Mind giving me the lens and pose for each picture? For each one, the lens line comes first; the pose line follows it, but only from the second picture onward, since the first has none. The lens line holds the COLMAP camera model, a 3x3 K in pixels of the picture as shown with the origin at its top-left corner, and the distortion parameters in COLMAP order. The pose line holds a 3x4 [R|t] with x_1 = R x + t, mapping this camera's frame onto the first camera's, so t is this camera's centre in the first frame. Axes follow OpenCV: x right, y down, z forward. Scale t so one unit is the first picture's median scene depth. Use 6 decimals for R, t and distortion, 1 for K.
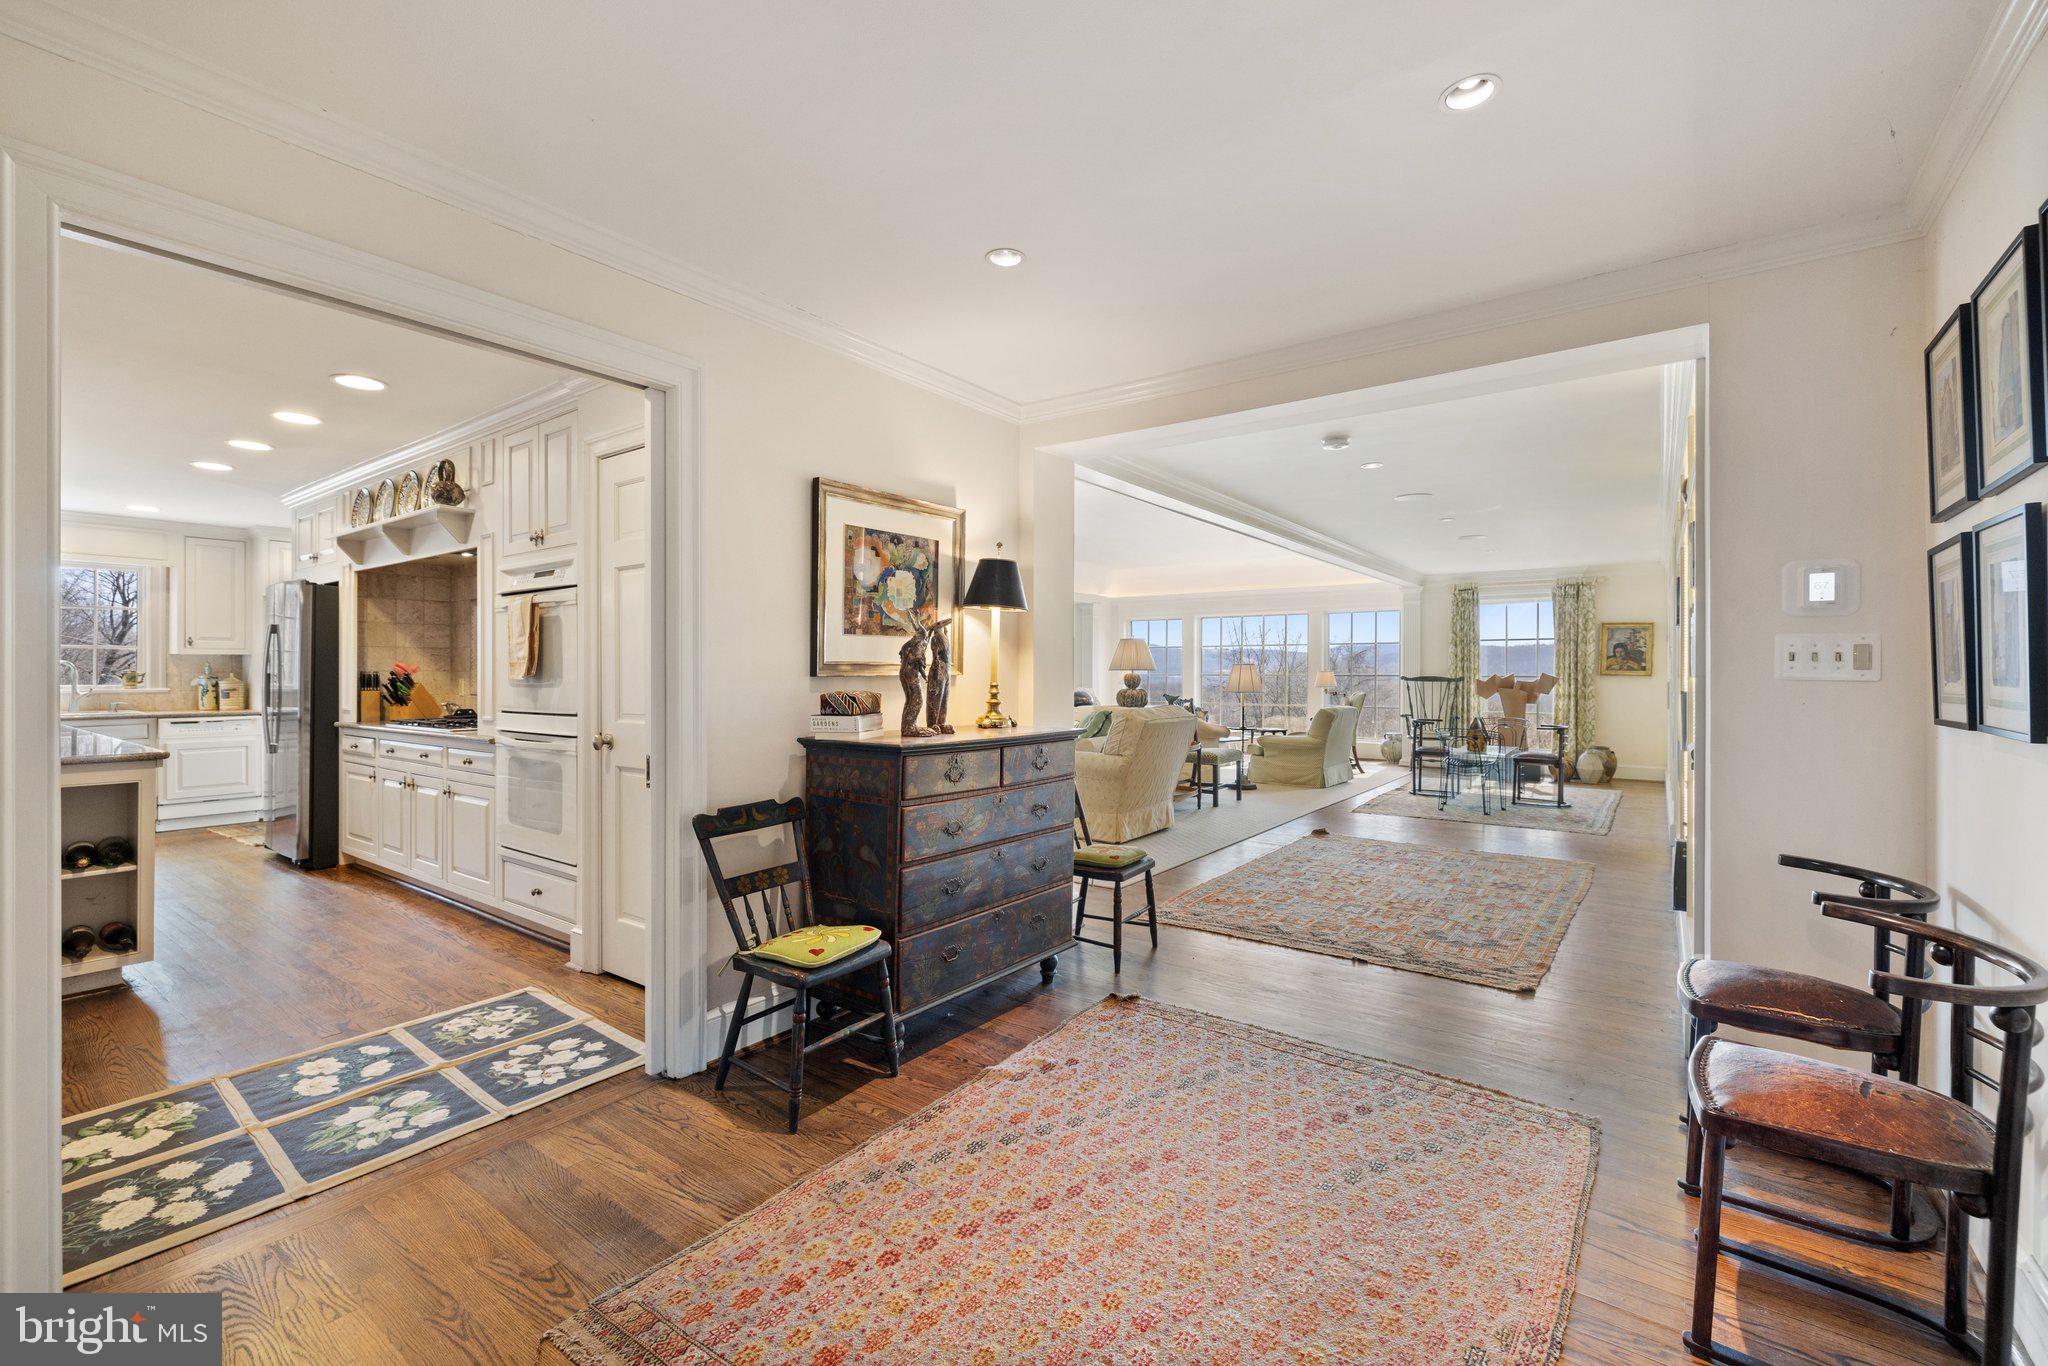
lens RADIAL K [[861.0, 0, 1024.0], [0, 861.0, 672.2], [0, 0, 1]] dist [-0.000803, -0.000059]
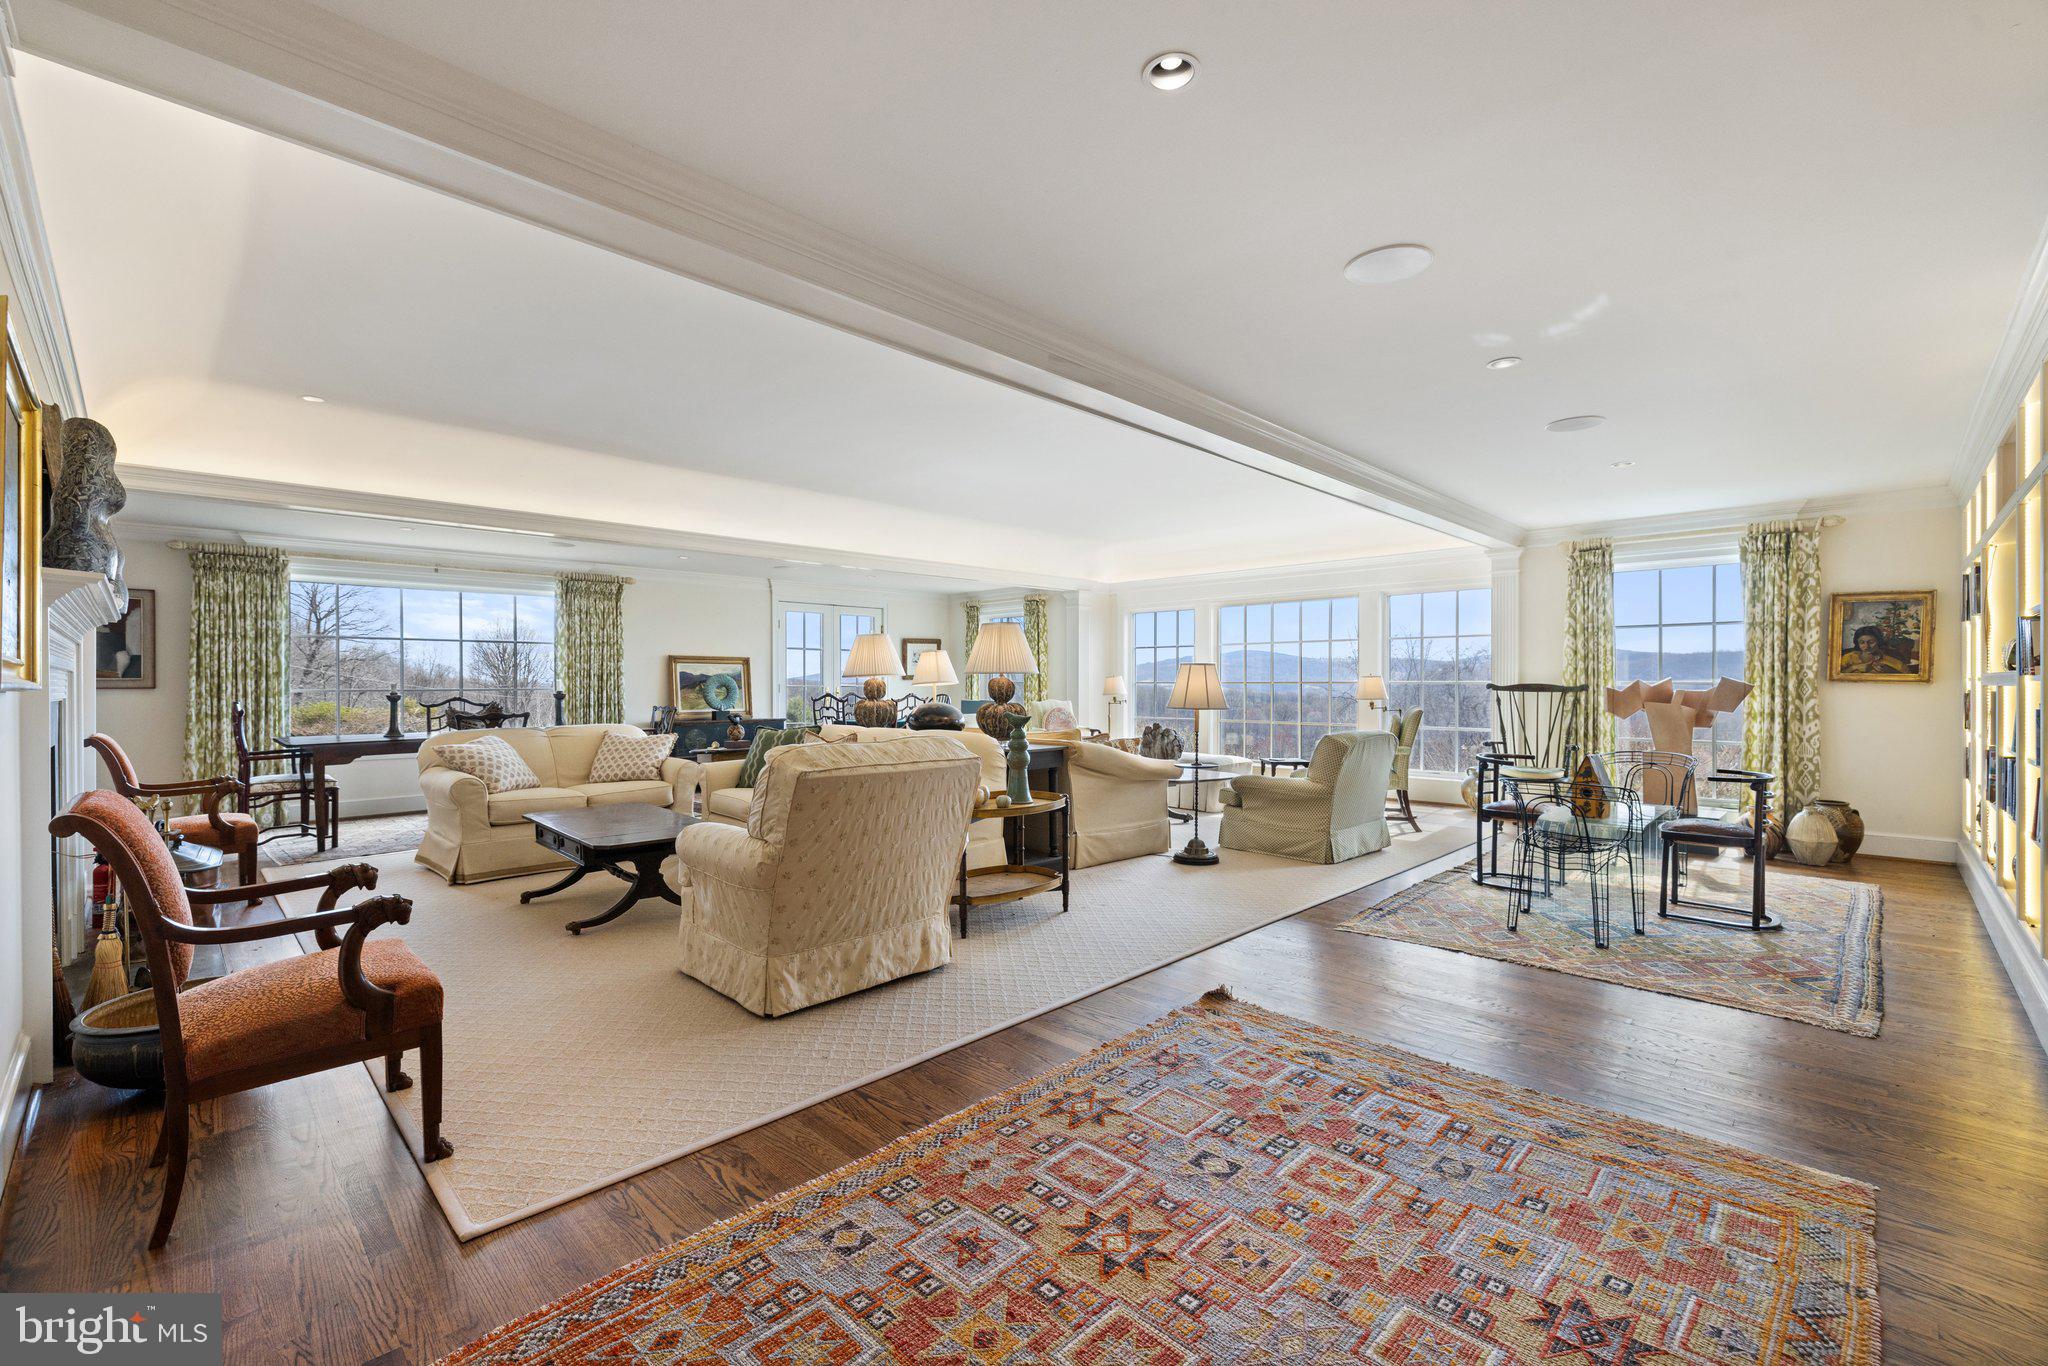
lens RADIAL K [[860.8, 0, 1024.0], [0, 860.8, 683.0], [0, 0, 1]] dist [0.001752, 0.000398]
pose [[0.989746, -0.001344, -0.142831, 0.204276], [0.001369, 0.999999, 0.000077, 0.004141], [0.142831, -0.000272, 0.989747, 0.332743]]
